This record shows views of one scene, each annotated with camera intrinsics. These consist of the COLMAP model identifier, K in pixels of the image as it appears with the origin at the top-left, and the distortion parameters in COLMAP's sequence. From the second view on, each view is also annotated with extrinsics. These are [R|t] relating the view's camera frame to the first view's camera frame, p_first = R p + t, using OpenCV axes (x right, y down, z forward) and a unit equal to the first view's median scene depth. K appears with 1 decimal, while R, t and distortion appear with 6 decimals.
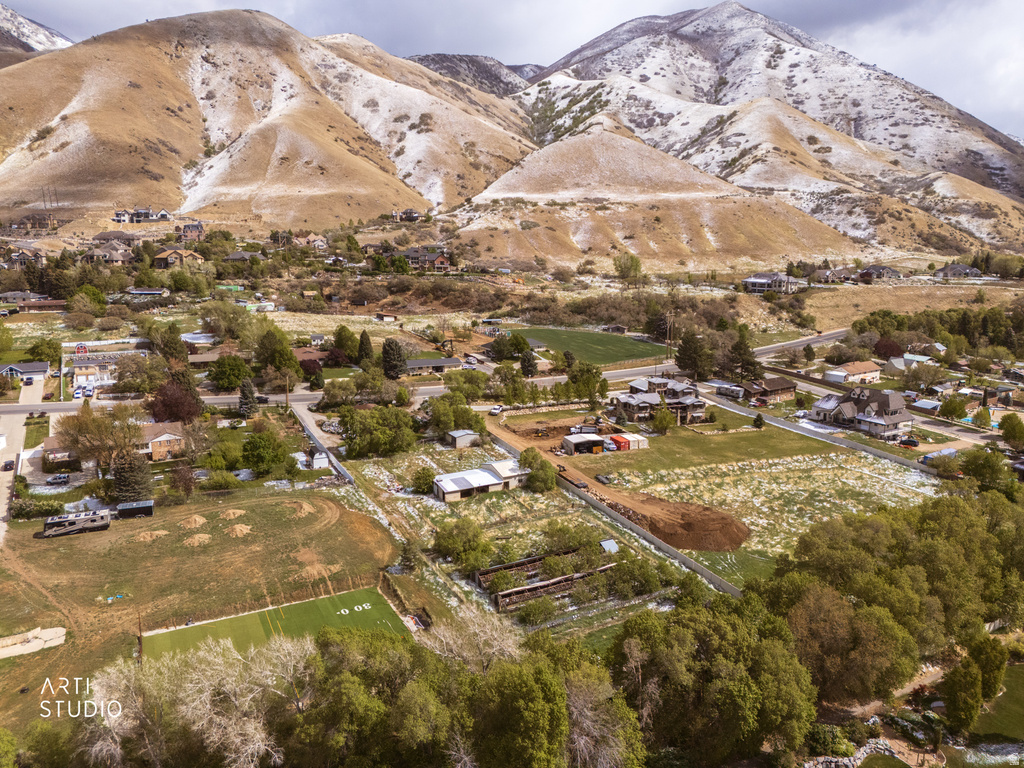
lens RADIAL K [[747.3, 0, 514.5], [0, 747.3, 384.4], [0, 0, 1]] dist [0.080763, -0.070268]
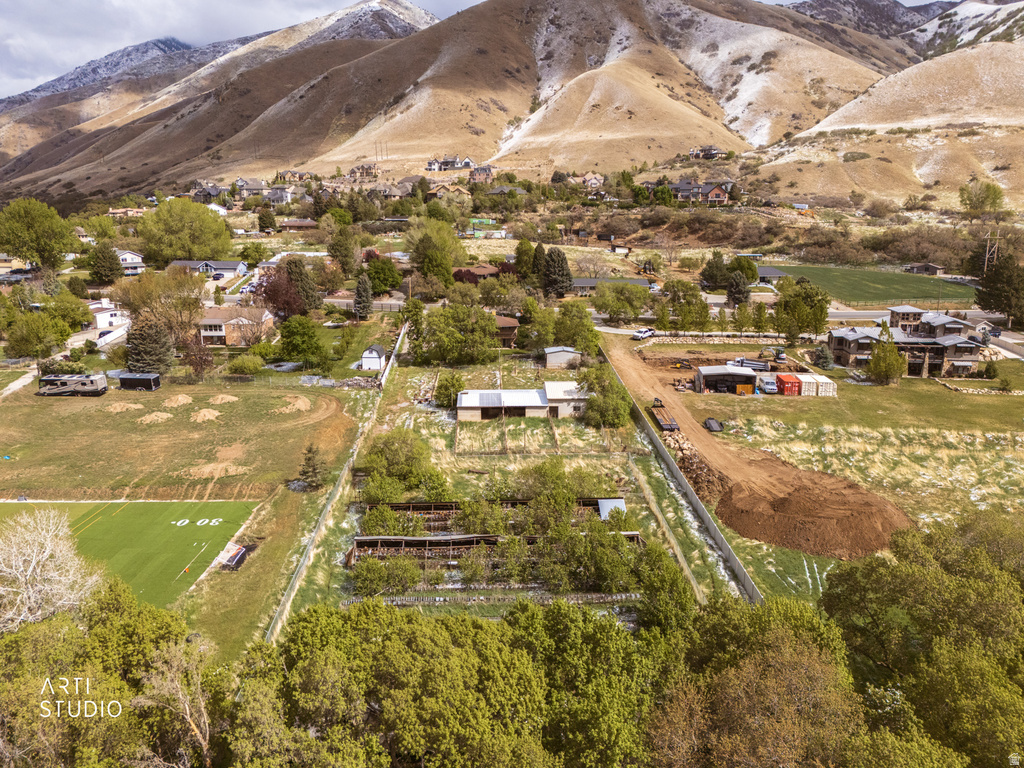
lens RADIAL K [[747.3, 0, 515.0], [0, 747.3, 382.8], [0, 0, 1]] dist [0.080763, -0.070268]
pose [[0.892148, 0.097317, -0.441137, 0.105197], [-0.086685, 0.995253, 0.044249, 0.032903], [0.443348, -0.001236, 0.896348, 0.147401]]
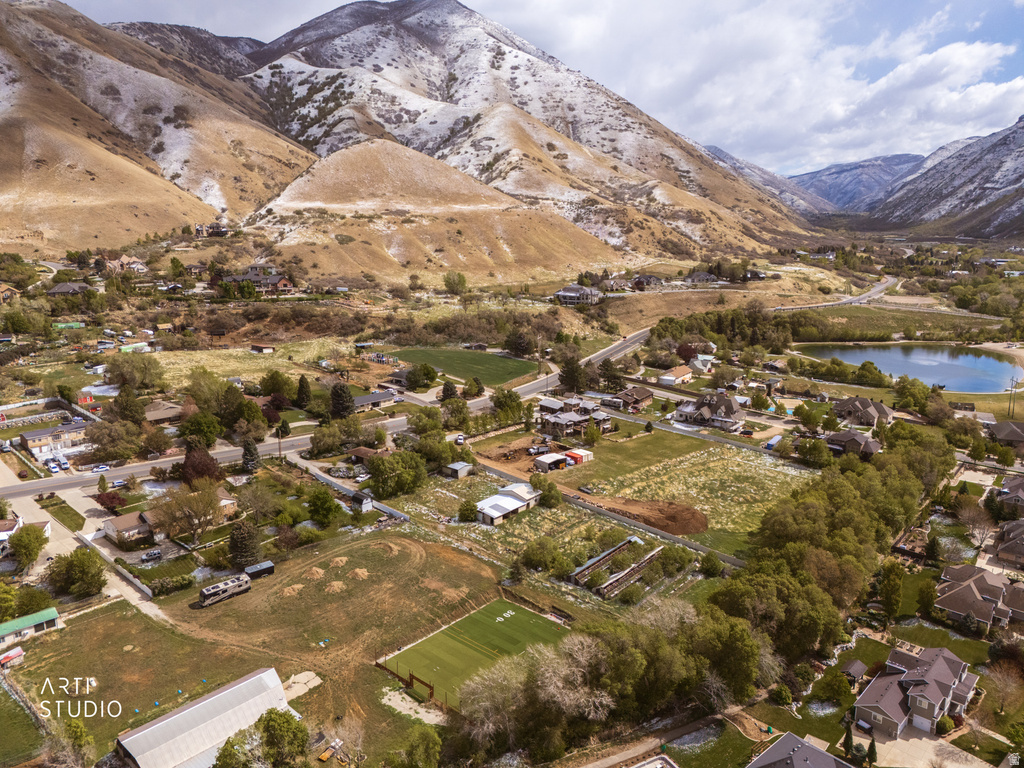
lens RADIAL K [[747.3, 0, 513.9], [0, 747.3, 386.0], [0, 0, 1]] dist [0.080763, -0.070268]
pose [[0.934912, -0.081037, 0.345505, -0.188582], [0.070572, 0.996589, 0.042784, -0.052125], [-0.347793, -0.015617, 0.937441, -0.082974]]
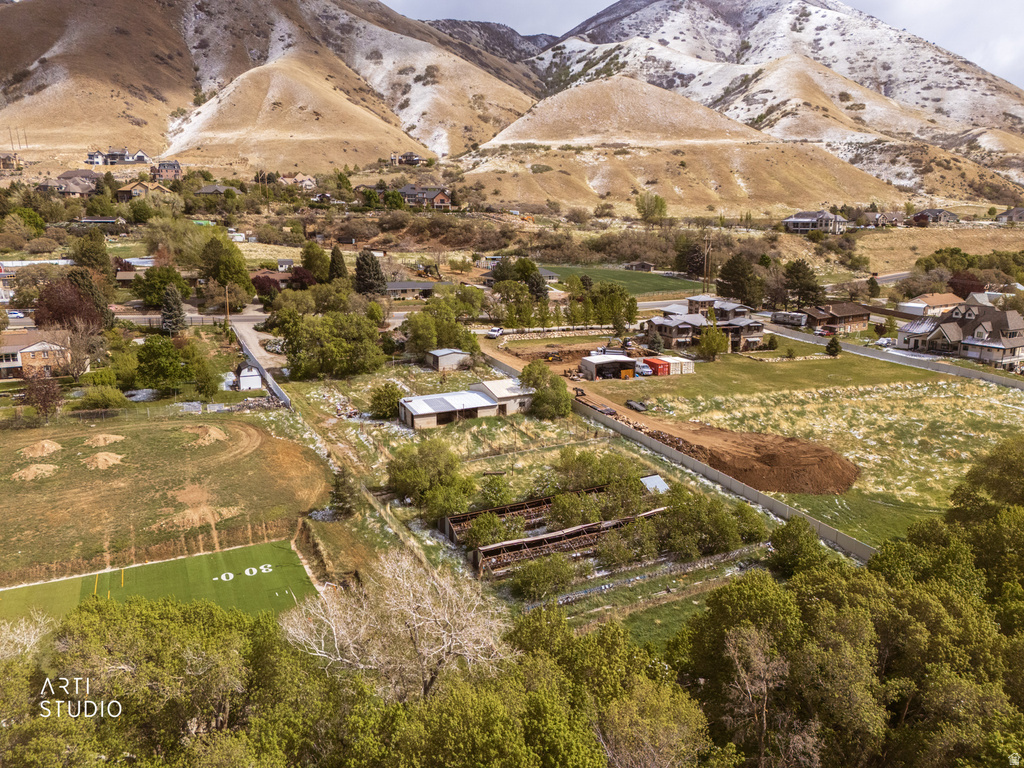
lens RADIAL K [[747.3, 0, 515.3], [0, 747.3, 384.0], [0, 0, 1]] dist [0.080763, -0.070268]
pose [[0.999868, 0.004535, -0.015610, 0.005012], [-0.004206, 0.999770, 0.021024, 0.038793], [0.015702, -0.020956, 0.999657, 0.116672]]
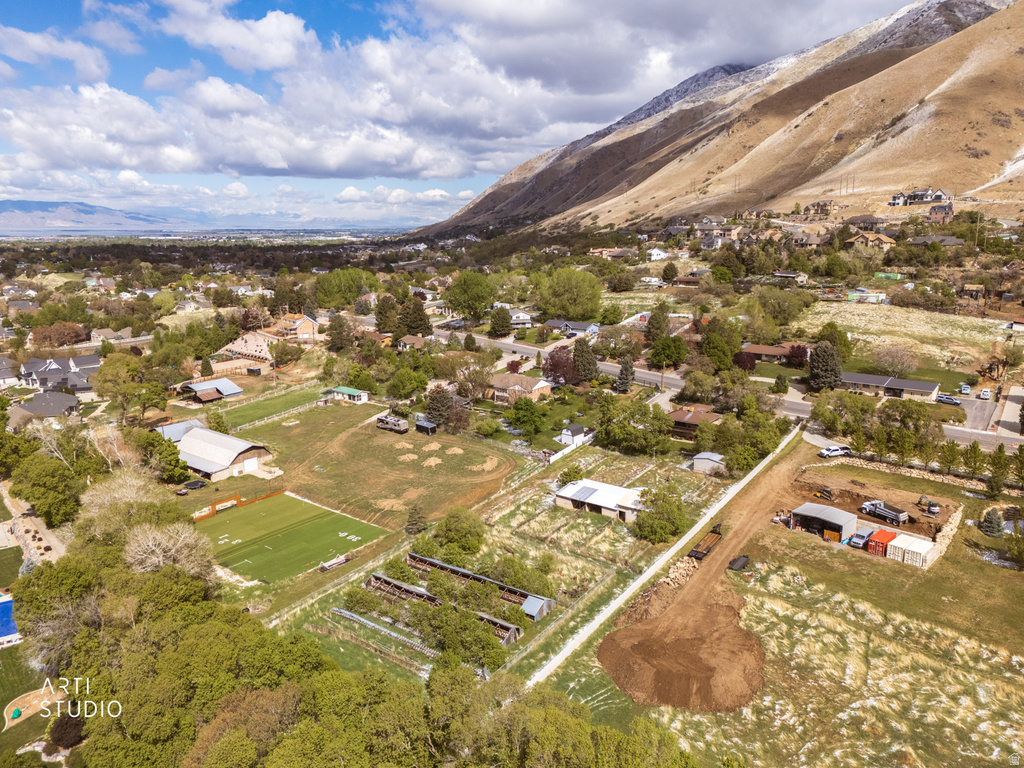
lens RADIAL K [[747.3, 0, 515.6], [0, 747.3, 381.6], [0, 0, 1]] dist [0.080763, -0.070268]
pose [[0.412285, 0.185387, -0.891993, 0.270102], [-0.169547, 0.977587, 0.124811, -0.039594], [0.895140, 0.099777, 0.434477, 0.206539]]
